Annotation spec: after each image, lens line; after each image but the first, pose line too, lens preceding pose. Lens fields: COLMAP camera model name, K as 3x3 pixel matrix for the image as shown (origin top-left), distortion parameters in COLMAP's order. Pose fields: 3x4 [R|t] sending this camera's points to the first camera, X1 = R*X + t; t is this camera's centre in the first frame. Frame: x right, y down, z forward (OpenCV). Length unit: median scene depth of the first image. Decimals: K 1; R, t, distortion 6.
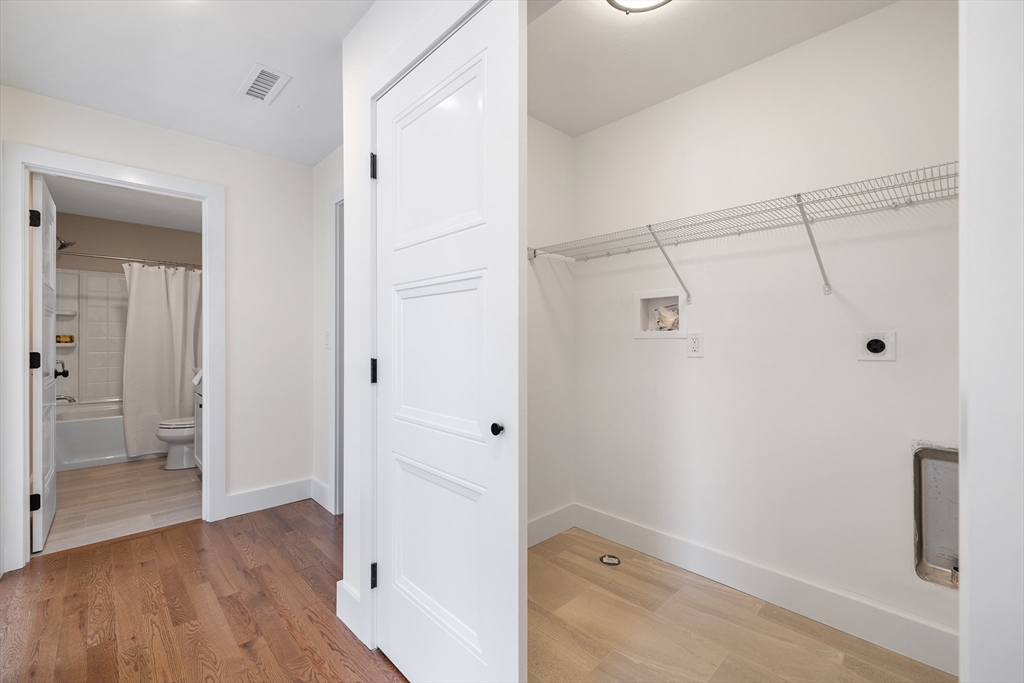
lens RADIAL K [[430.0, 0, 512.0], [0, 430.0, 341.5], [0, 0, 1]] dist [0.000564, 0.000111]
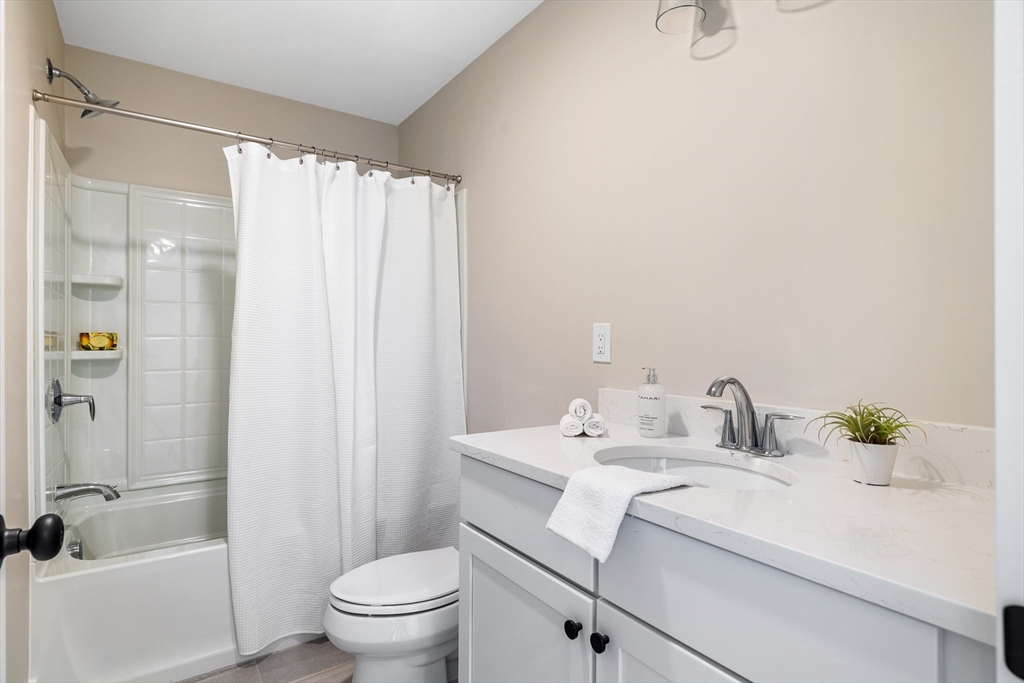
lens RADIAL K [[537.5, 0, 512.0], [0, 537.5, 341.5], [0, 0, 1]] dist [-0.002924, -0.000607]
pose [[0.985581, 0.001073, -0.169201, -0.542090], [-0.000879, 0.999999, 0.001220, -0.006358], [0.169202, -0.001053, 0.985581, 0.541671]]
